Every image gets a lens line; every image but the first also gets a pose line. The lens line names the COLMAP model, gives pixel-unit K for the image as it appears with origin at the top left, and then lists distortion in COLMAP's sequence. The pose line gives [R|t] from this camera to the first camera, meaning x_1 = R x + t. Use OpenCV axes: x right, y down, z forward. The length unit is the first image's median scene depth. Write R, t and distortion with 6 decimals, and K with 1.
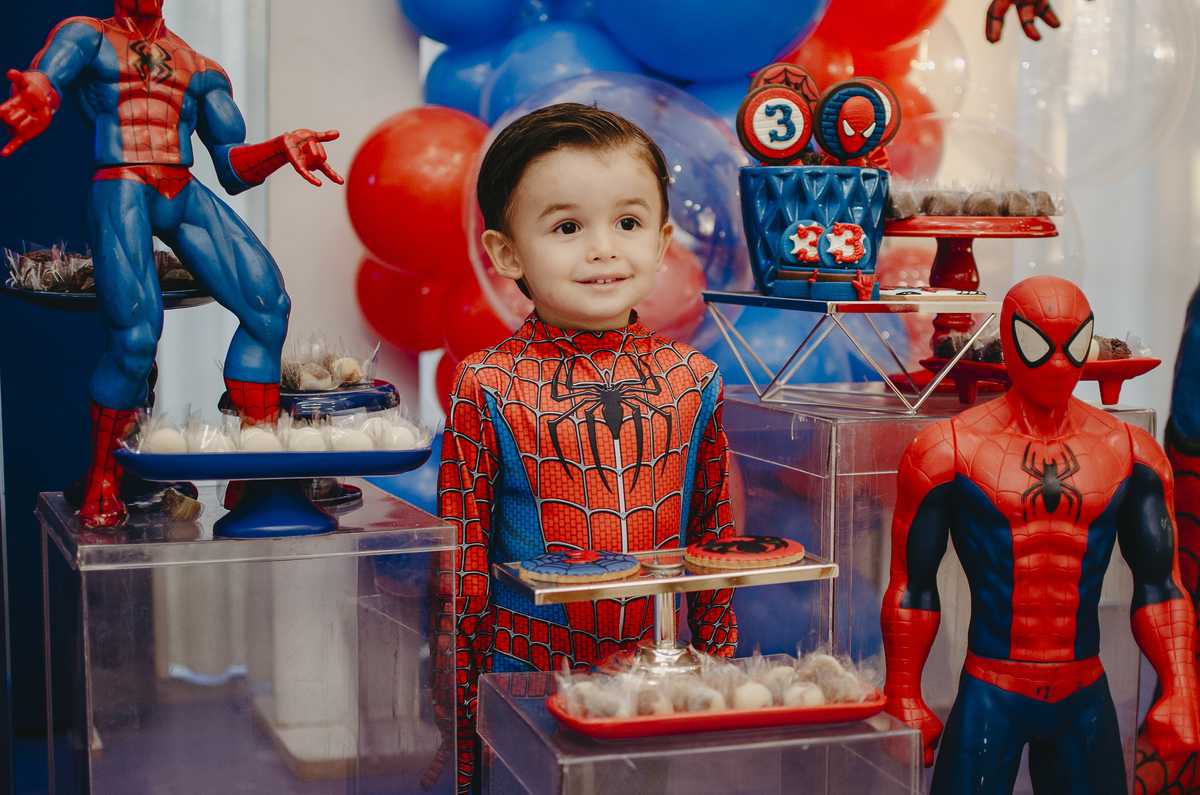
lens RADIAL K [[1861.2, 0, 600.0], [0, 1861.2, 397.5], [0, 0, 1]] dist [-0.159227, 0.014364]
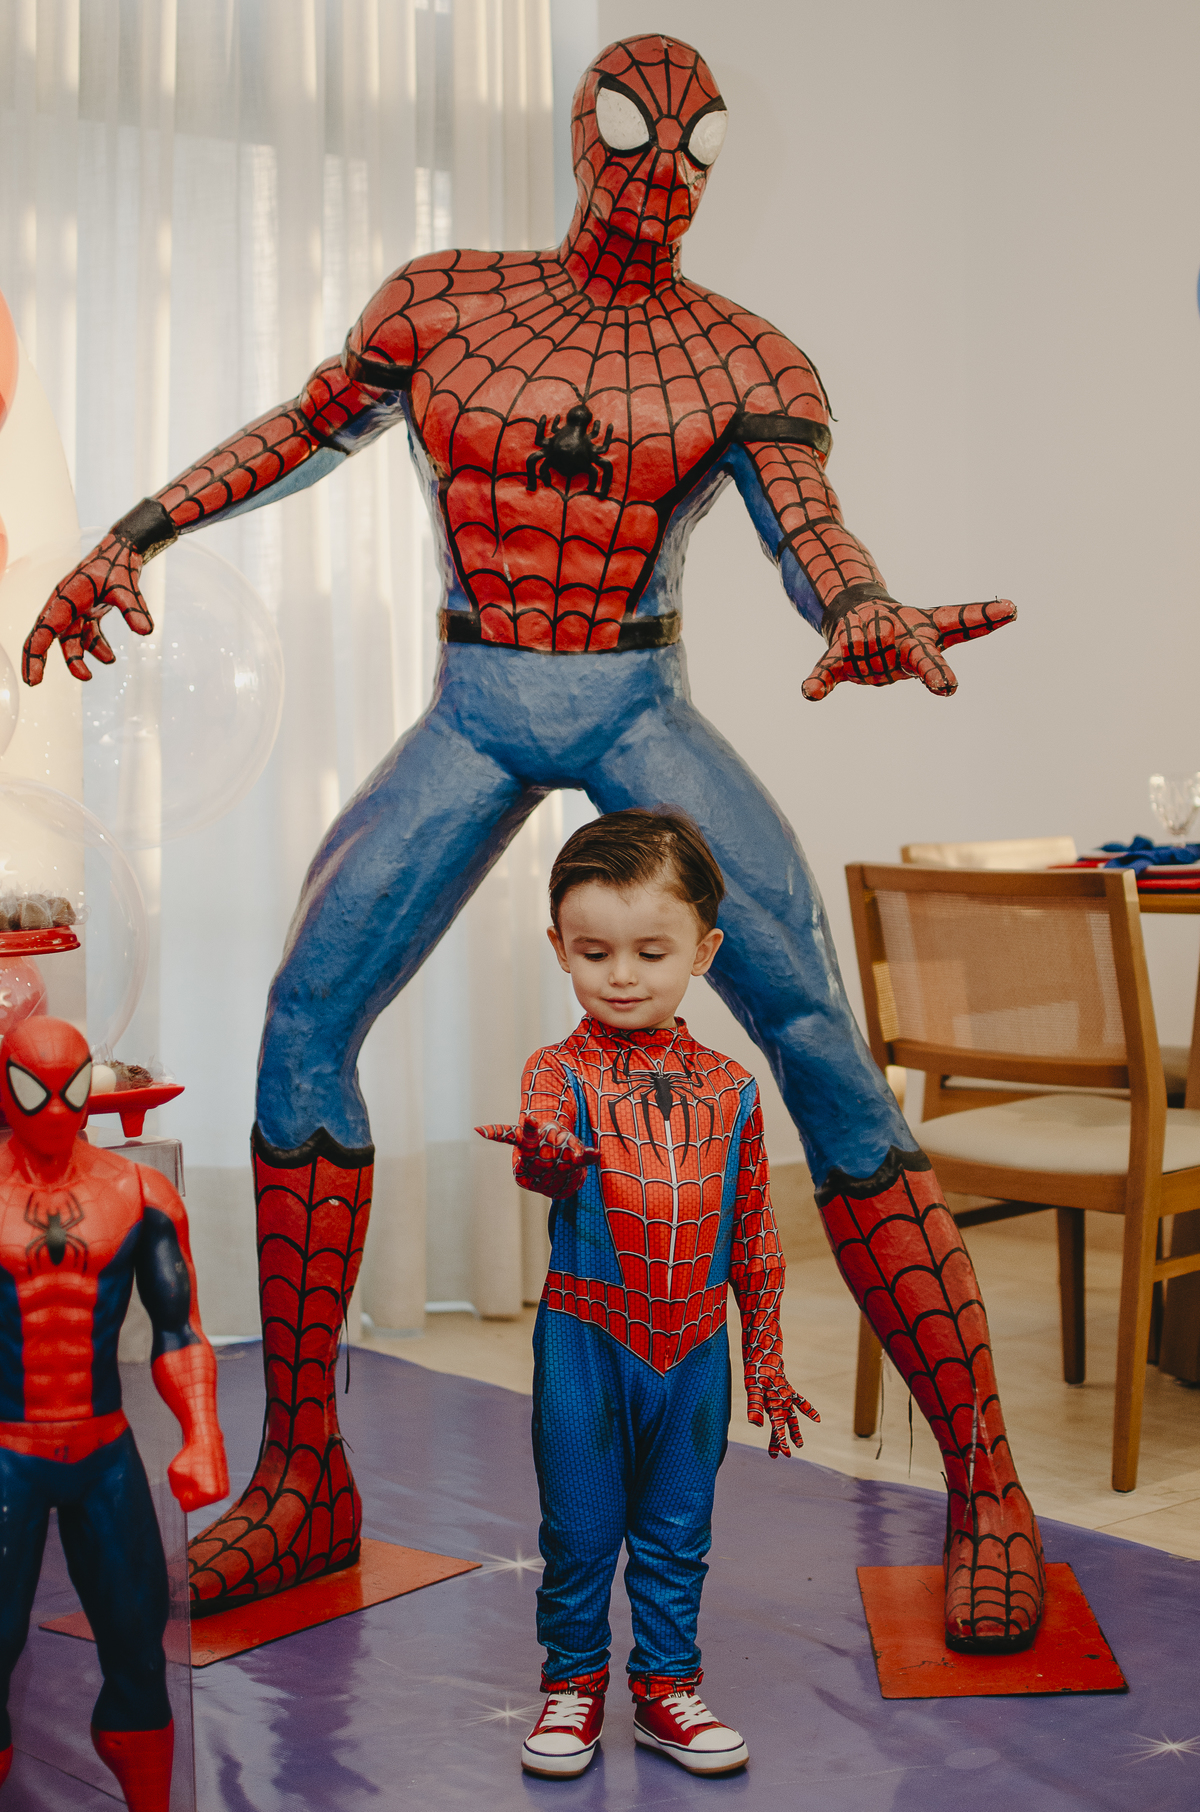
lens RADIAL K [[2810.5, 0, 600.0], [0, 2810.5, 906.0], [0, 0, 1]] dist [-0.159227, 0.014364]
pose [[0.932809, -0.033915, 0.358772, -0.005942], [0.050765, 0.998001, -0.037648, -0.053887], [-0.356778, 0.053332, 0.932666, -0.454916]]
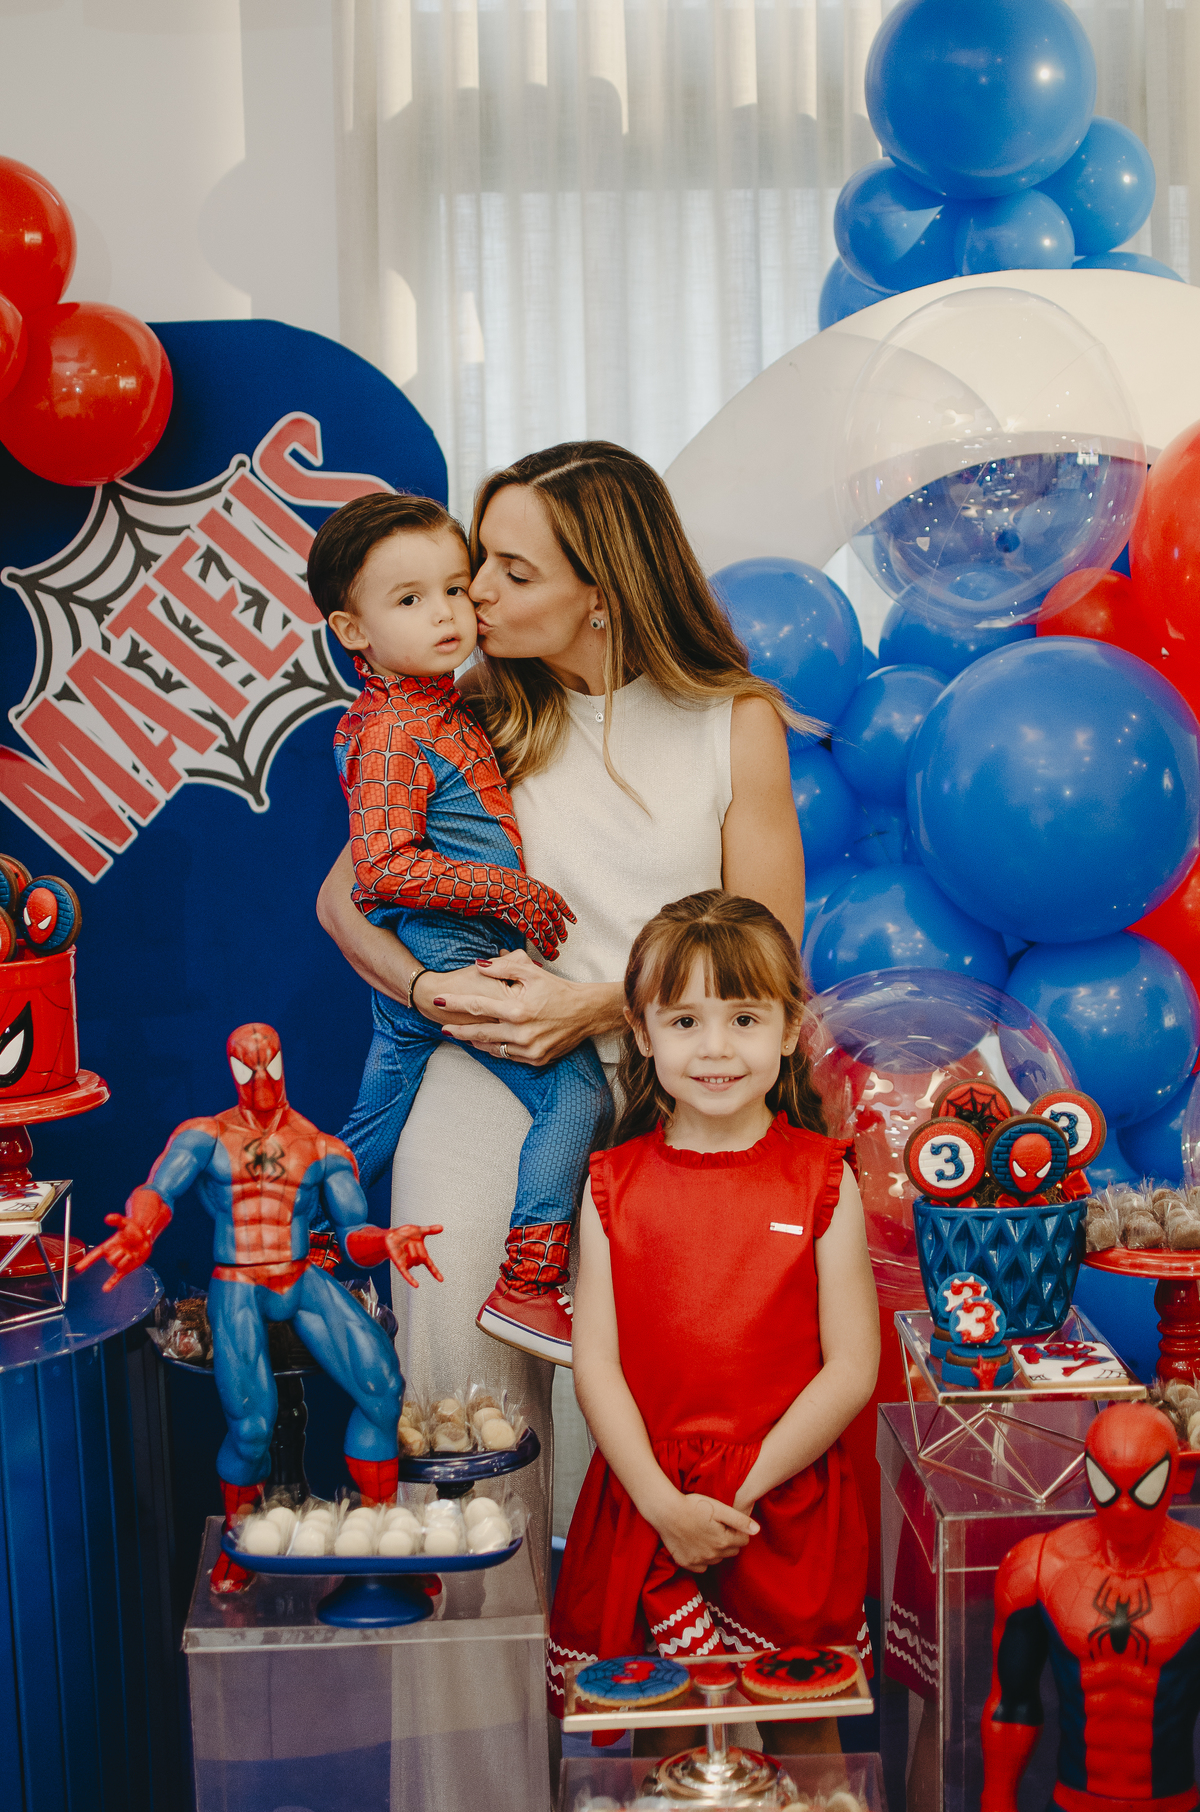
lens RADIAL K [[2582.9, 0, 600.9], [0, 2582.9, 984.6], [0, 0, 1]] dist [-0.162825, 0.053578]
pose [[0.952412, 0.009979, -0.304649, 0.378847], [-0.001416, 0.999598, 0.028315, -0.318784], [0.304809, -0.026536, 0.952044, -0.336610]]
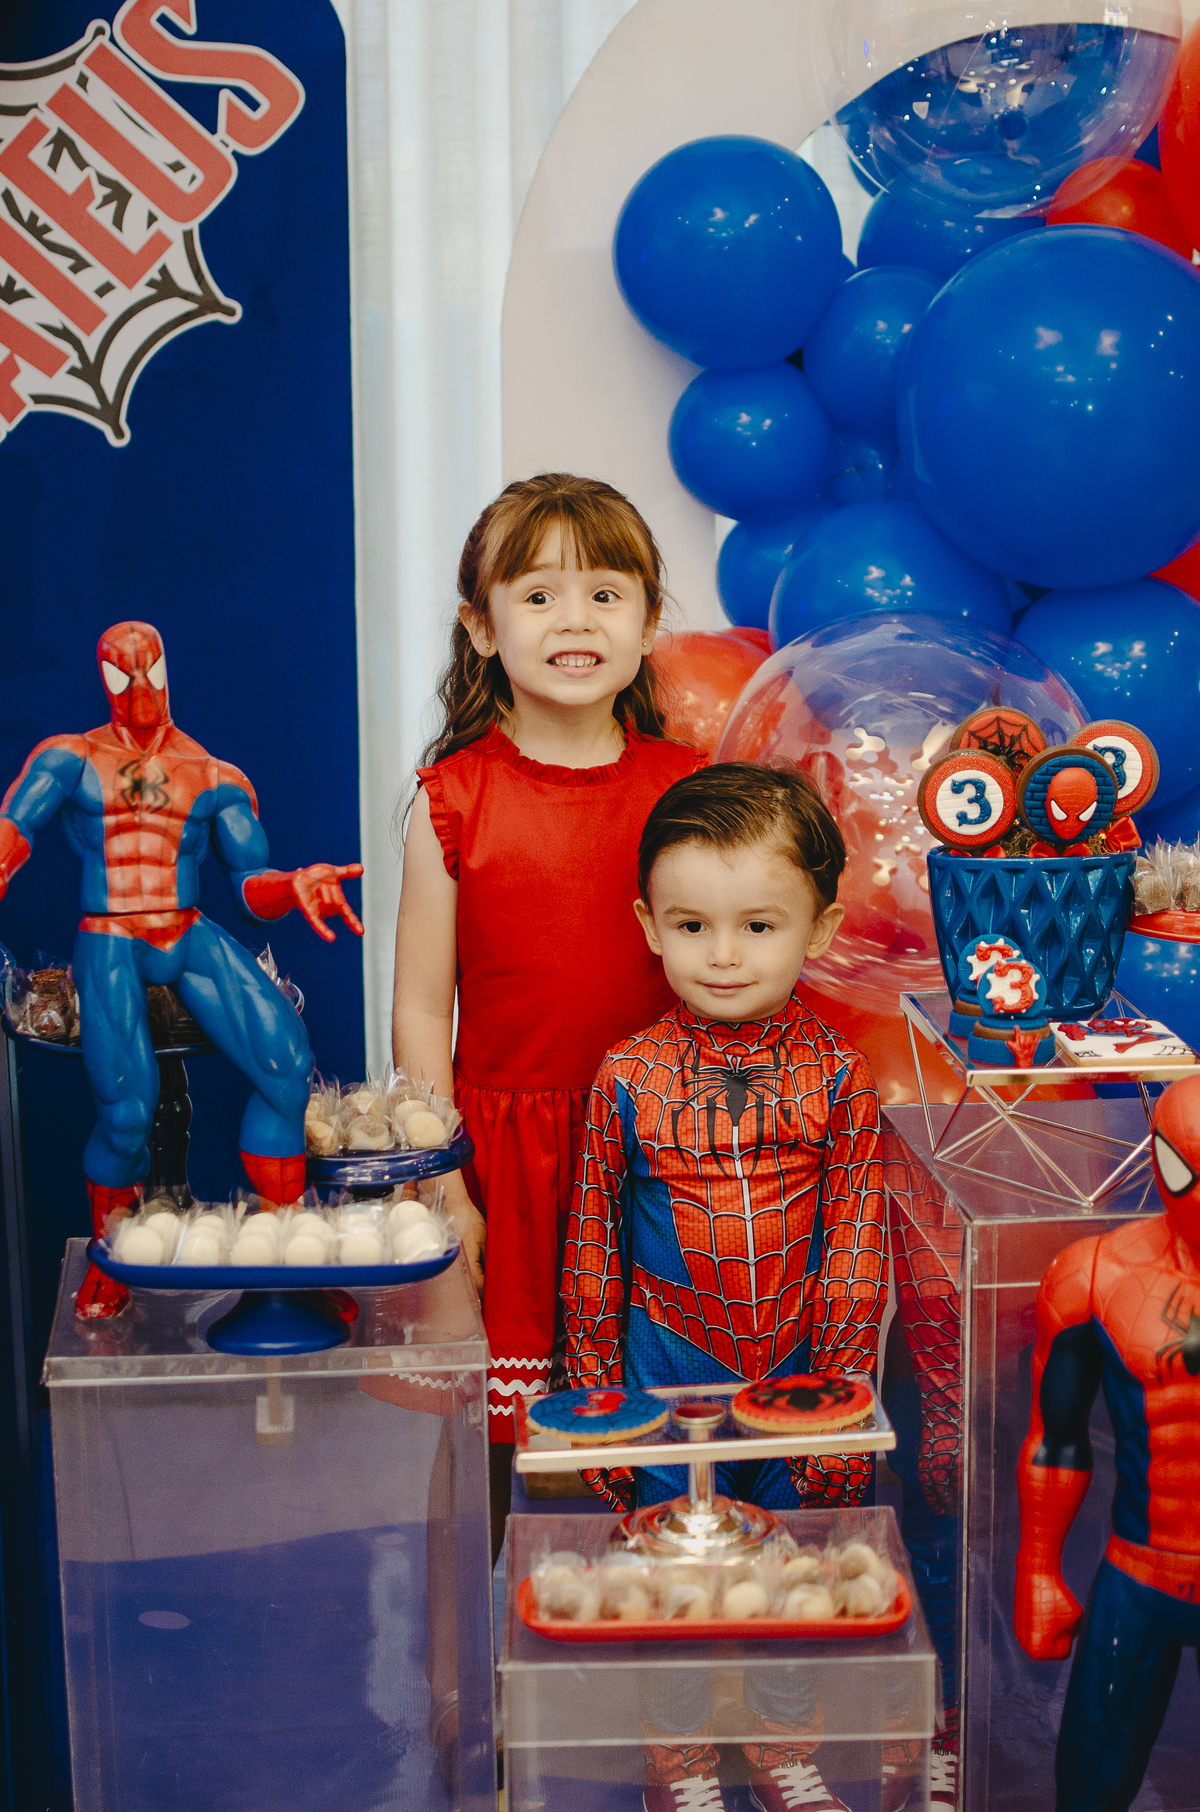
lens RADIAL K [[2902.1, 0, 575.5], [0, 2902.1, 905.8], [0, 0, 1]] dist [-0.178430, 0.131522]
pose [[0.962537, 0.028430, -0.269655, 0.308382], [-0.008534, 0.997172, 0.074673, -0.225207], [0.271015, -0.069574, 0.960057, -0.241730]]
